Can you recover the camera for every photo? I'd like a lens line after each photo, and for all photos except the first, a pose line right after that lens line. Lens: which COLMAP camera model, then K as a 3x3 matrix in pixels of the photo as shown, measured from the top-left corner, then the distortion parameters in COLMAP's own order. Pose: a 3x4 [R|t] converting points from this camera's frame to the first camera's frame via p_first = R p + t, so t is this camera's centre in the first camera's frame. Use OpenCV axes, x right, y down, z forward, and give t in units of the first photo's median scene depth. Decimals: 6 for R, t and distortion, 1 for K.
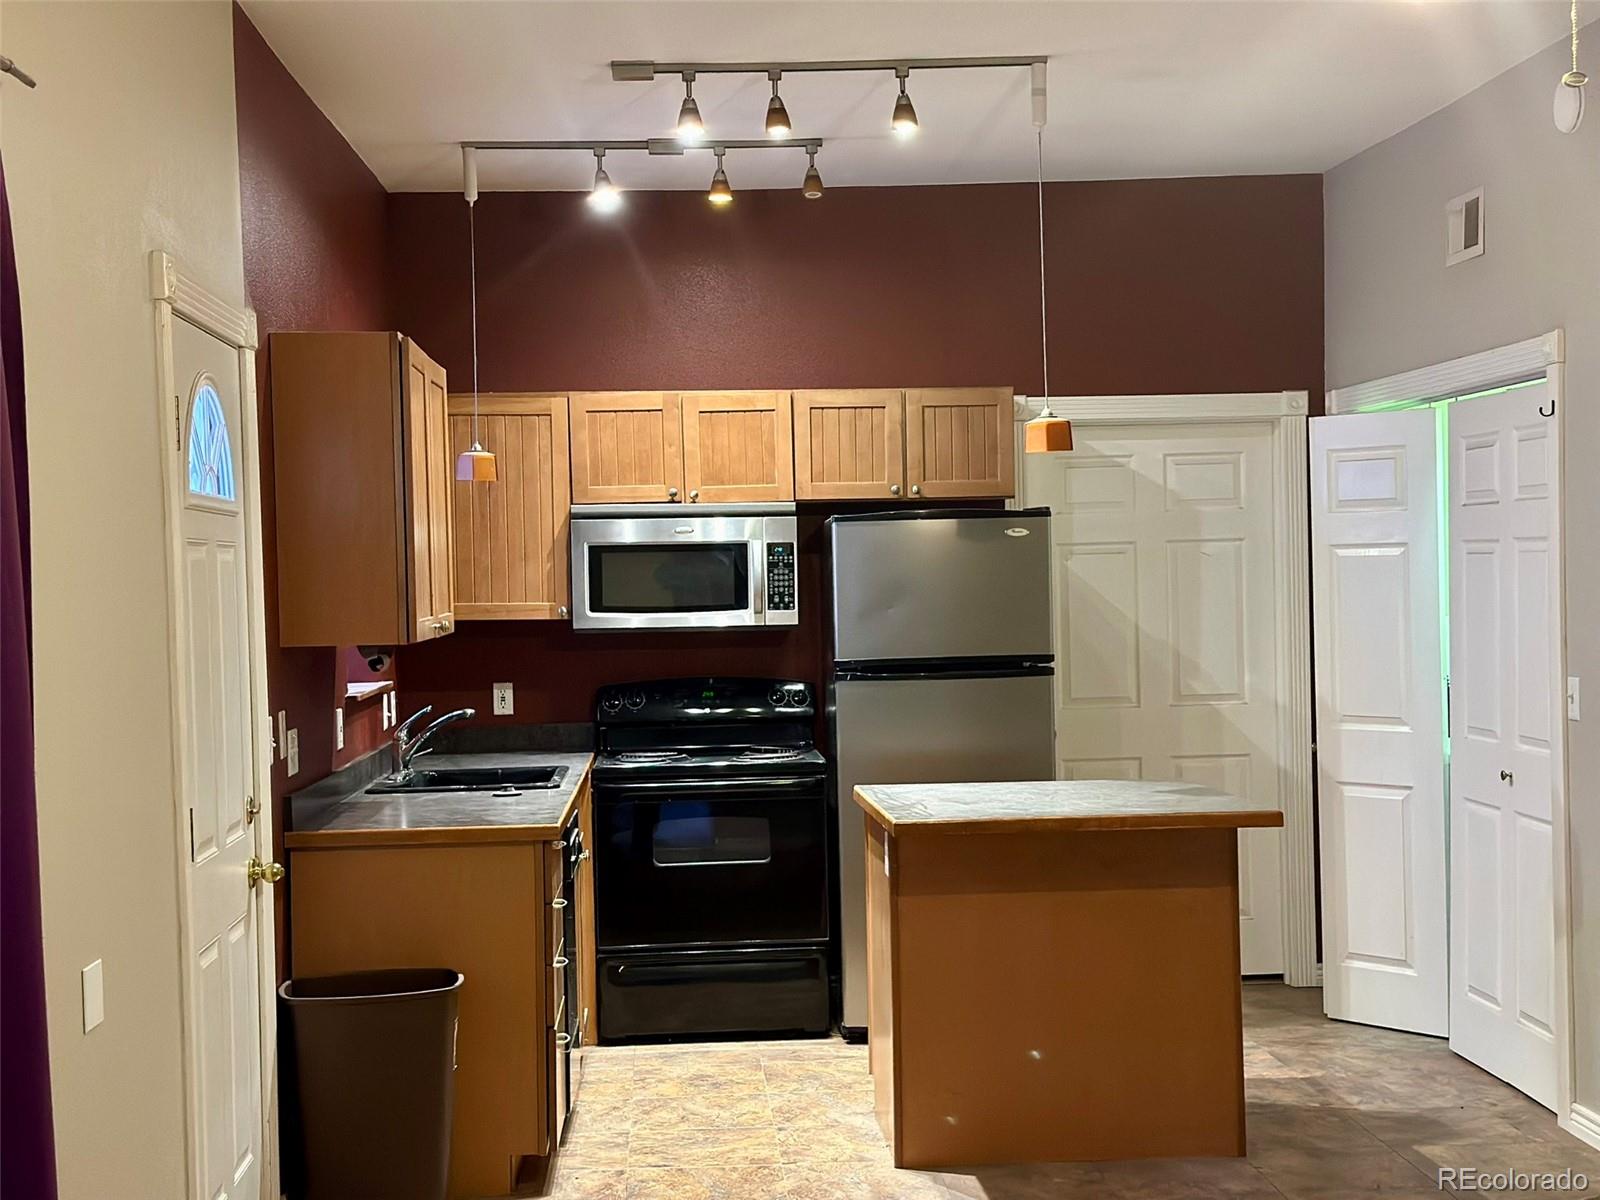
lens RADIAL K [[2215.4, 0, 808.2], [0, 2215.4, 618.6], [0, 0, 1]] dist [0.207485, -0.631873]
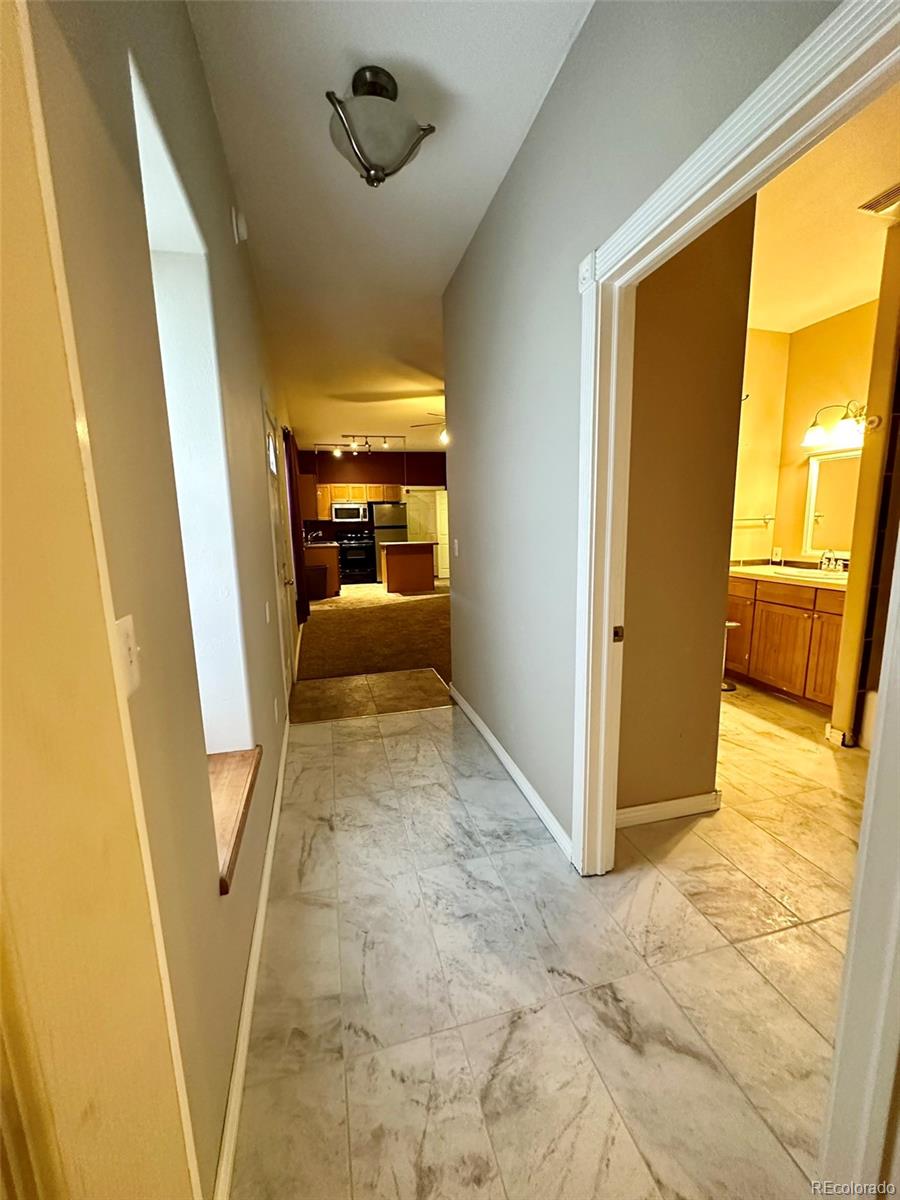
lens RADIAL K [[477.6, 0, 450.0], [0, 477.6, 600.0], [0, 0, 1]] dist [-0.001348, 0.000578]
pose [[0.979111, -0.031672, 0.200845, -0.058697], [0.005113, 0.991316, 0.131400, 0.050541], [-0.203262, -0.127628, 0.970771, -0.442428]]
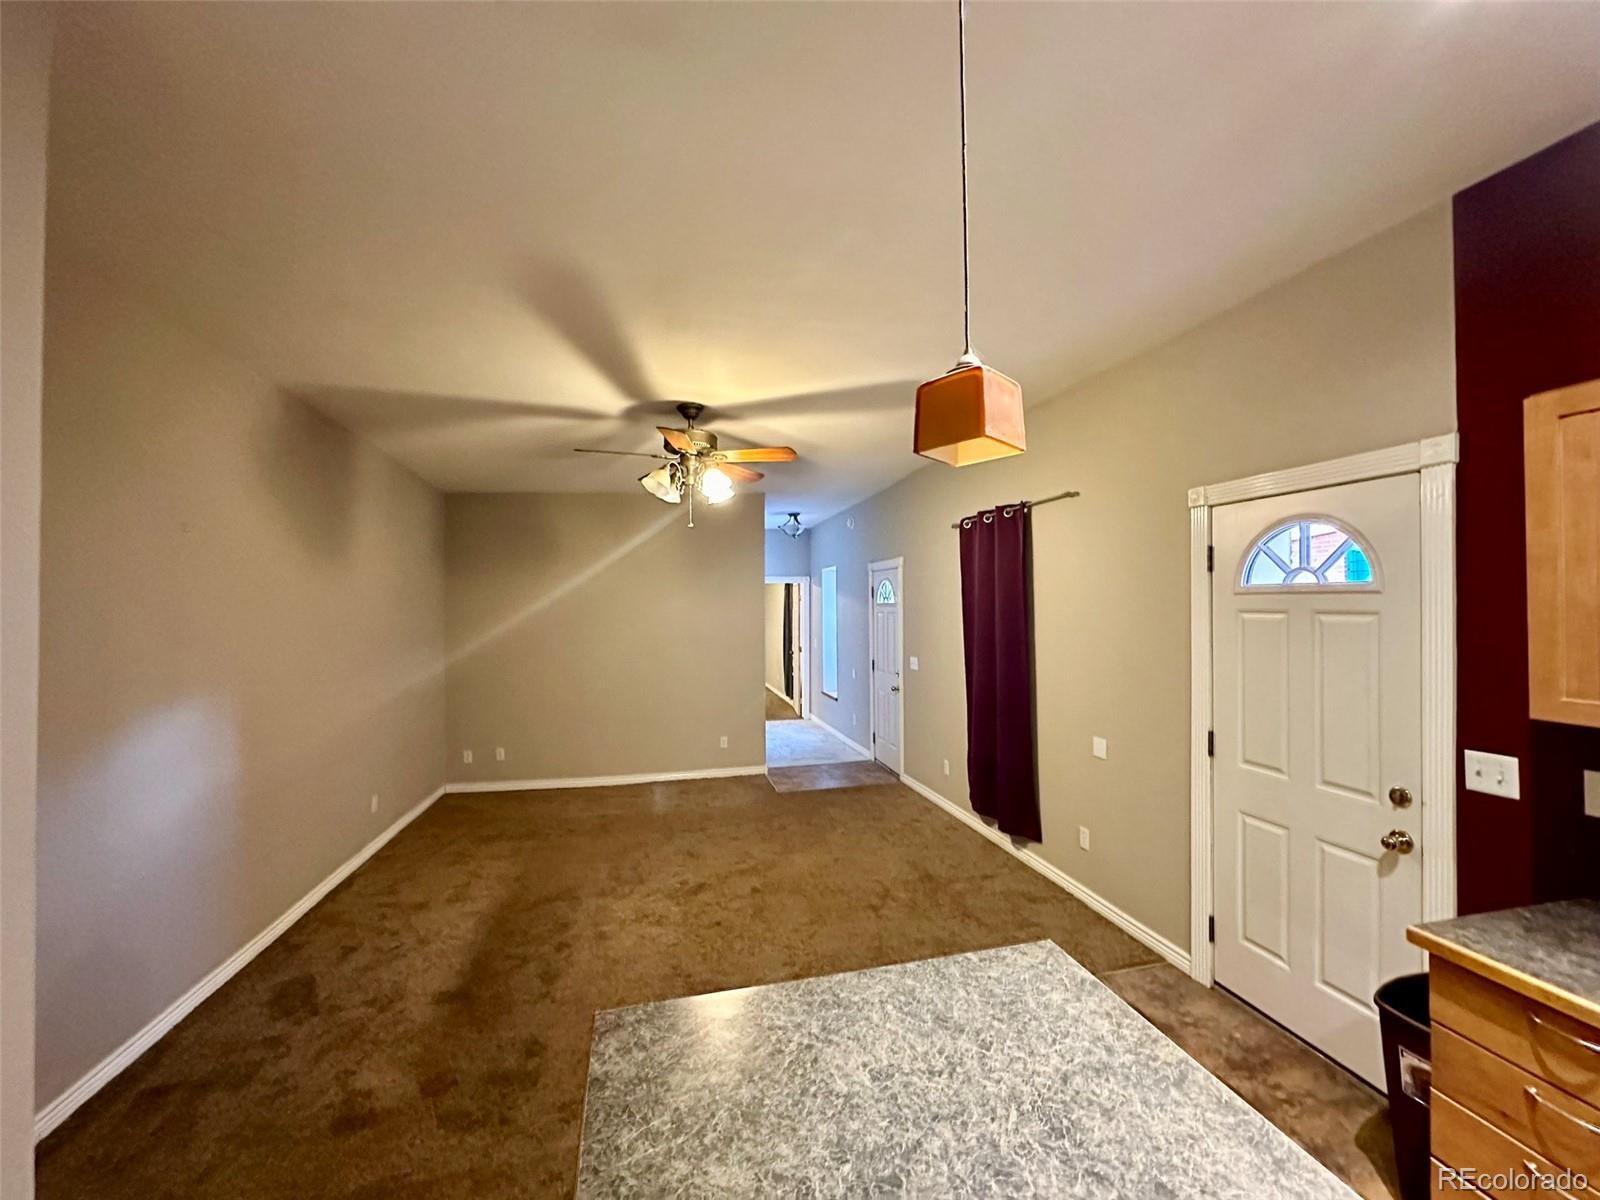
lens RADIAL K [[636.8, 0, 800.0], [0, 636.8, 600.0], [0, 0, 1]] dist [-0.001348, 0.000578]
pose [[-0.986497, 0.029077, -0.161175, 0.130192], [0.026328, 0.999470, 0.019162, -0.039792], [0.161647, 0.014660, -0.986740, 0.907646]]
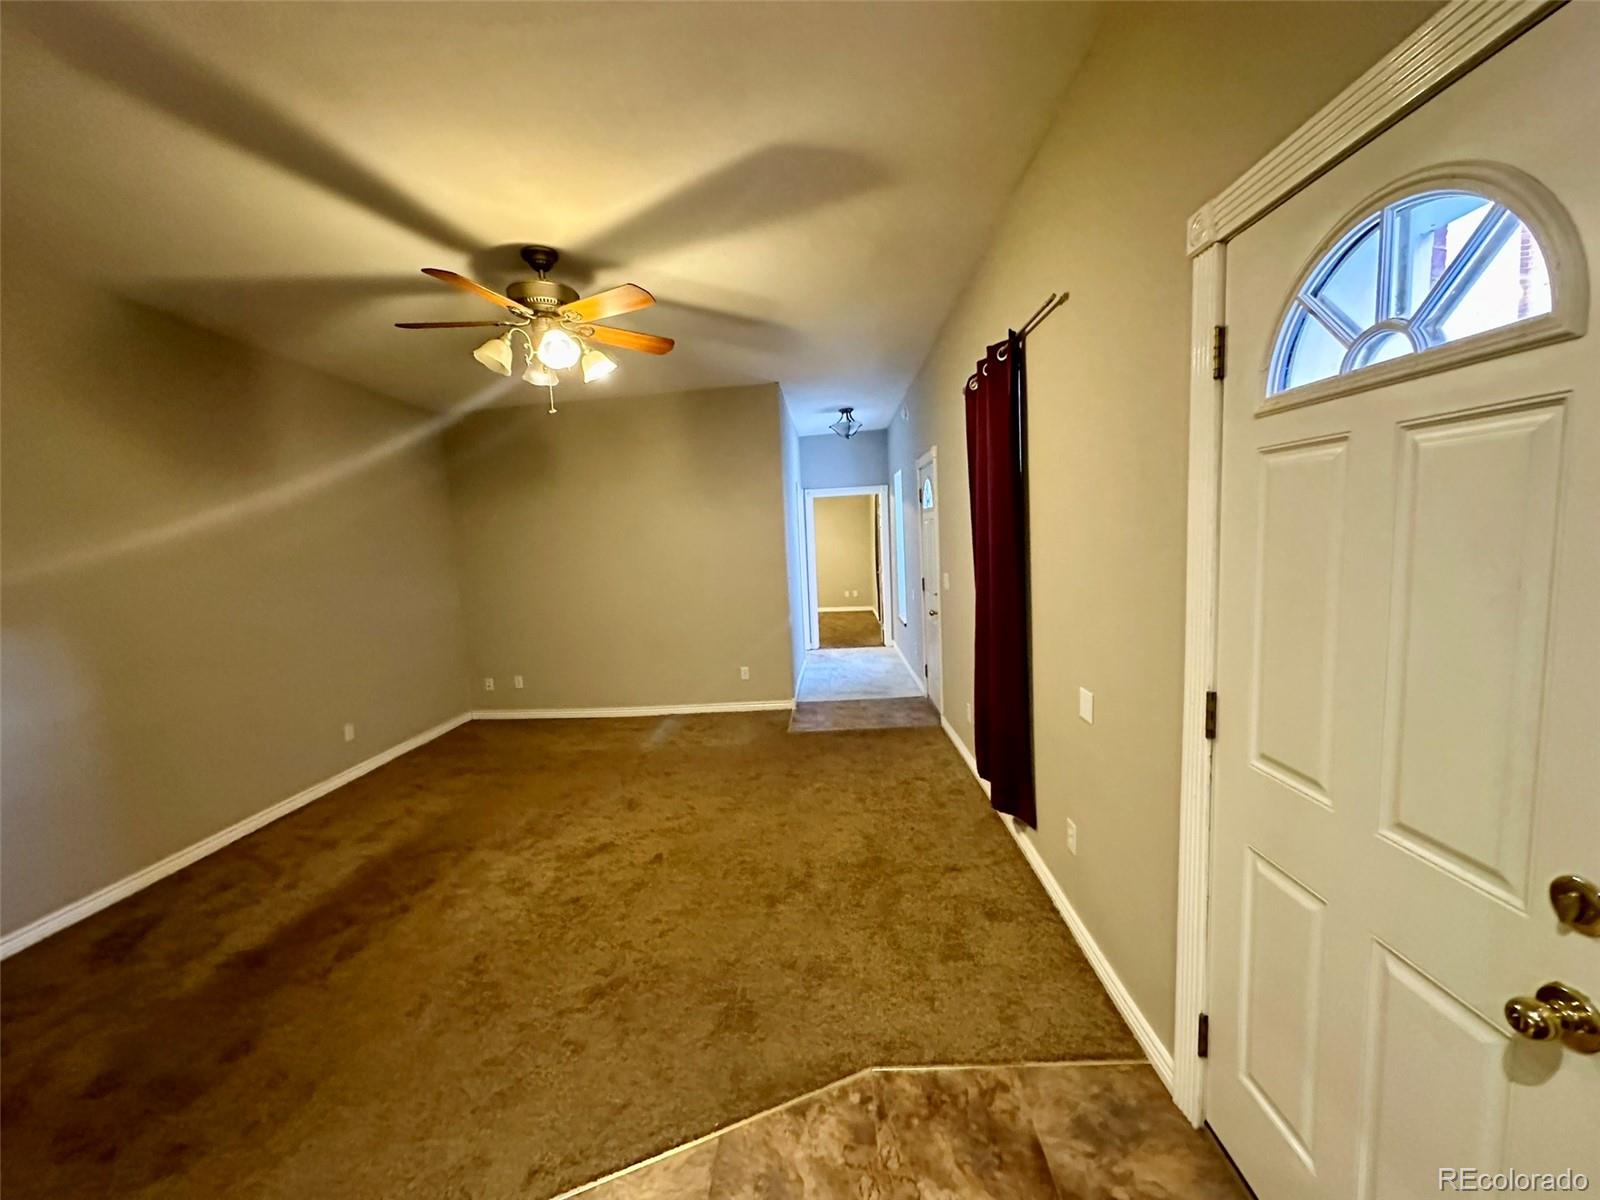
lens RADIAL K [[636.8, 0, 800.0], [0, 636.8, 600.0], [0, 0, 1]] dist [-0.001348, 0.000578]
pose [[-0.991797, 0.062044, 0.111758, -0.060488], [0.075808, 0.989452, 0.123444, -0.011790], [-0.102920, 0.130903, -0.986038, 0.784204]]
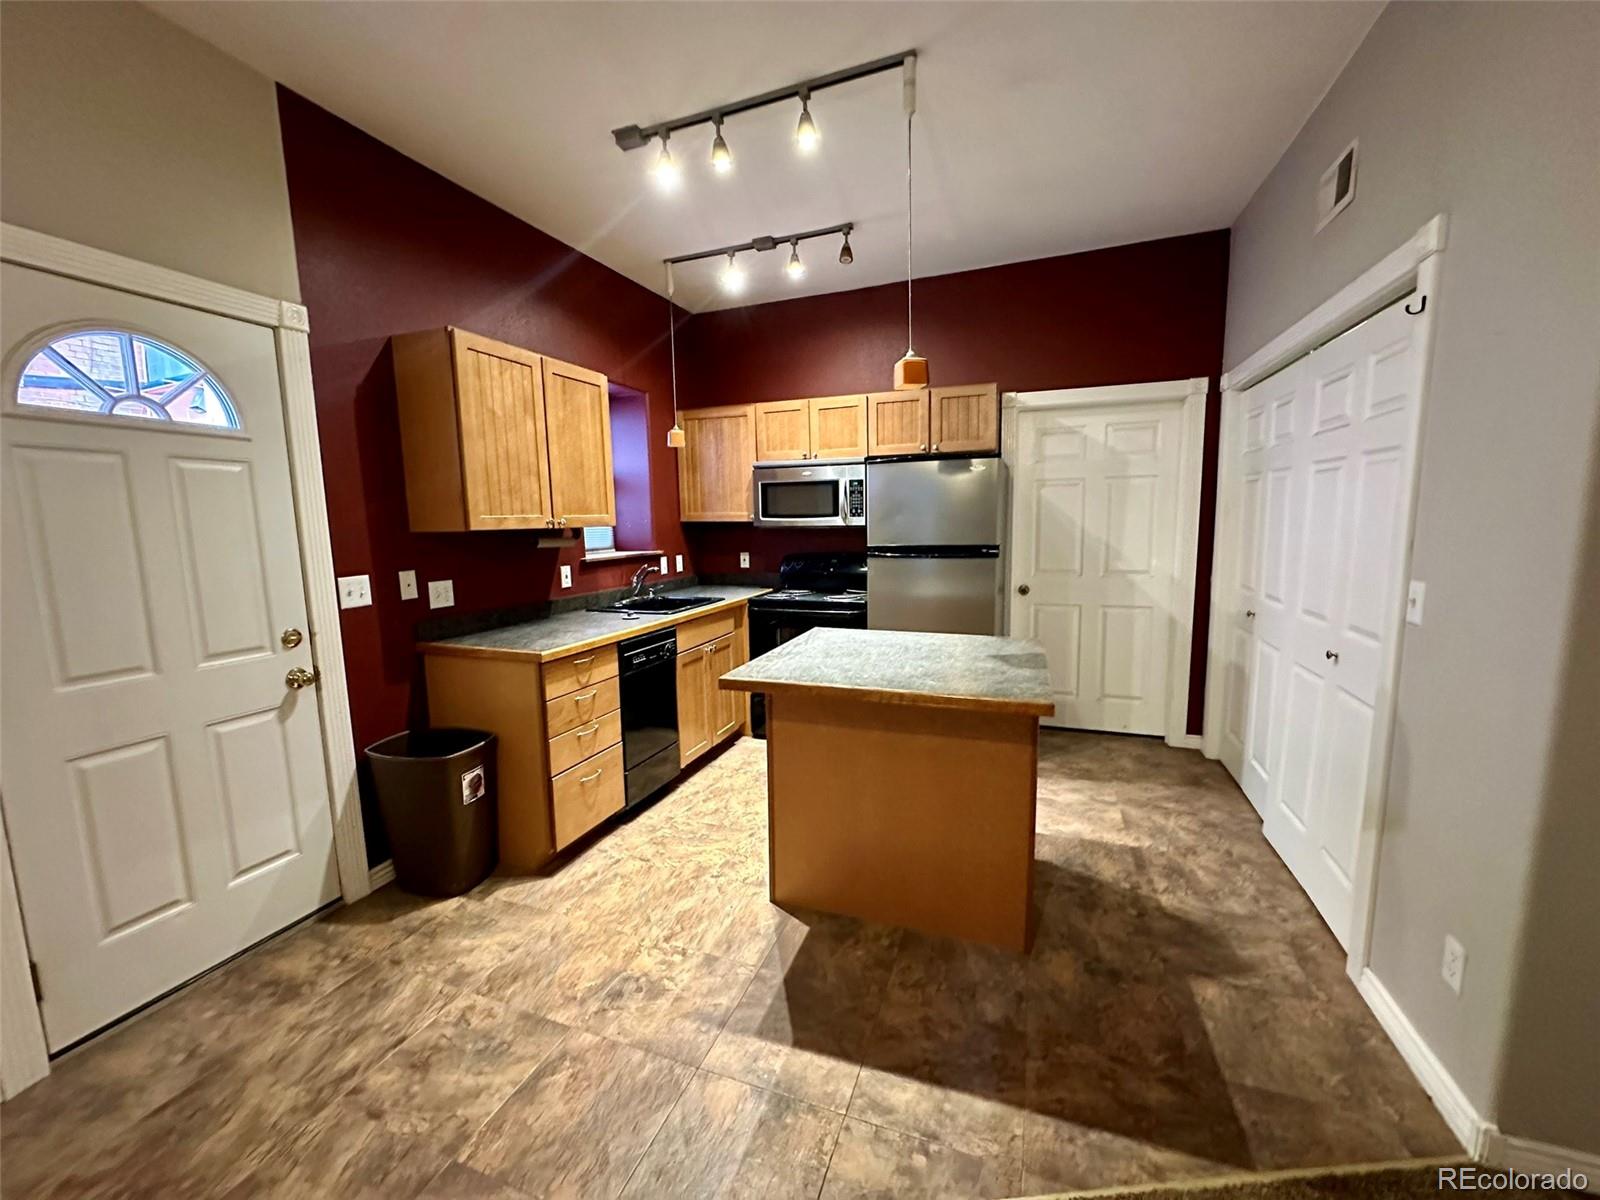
lens RADIAL K [[636.8, 0, 800.0], [0, 636.8, 600.0], [0, 0, 1]] dist [-0.001348, 0.000578]
pose [[0.912510, 0.057061, -0.405054, 0.165208], [-0.010356, 0.993128, 0.116574, 0.003352], [0.408922, -0.102180, 0.906831, 0.509060]]
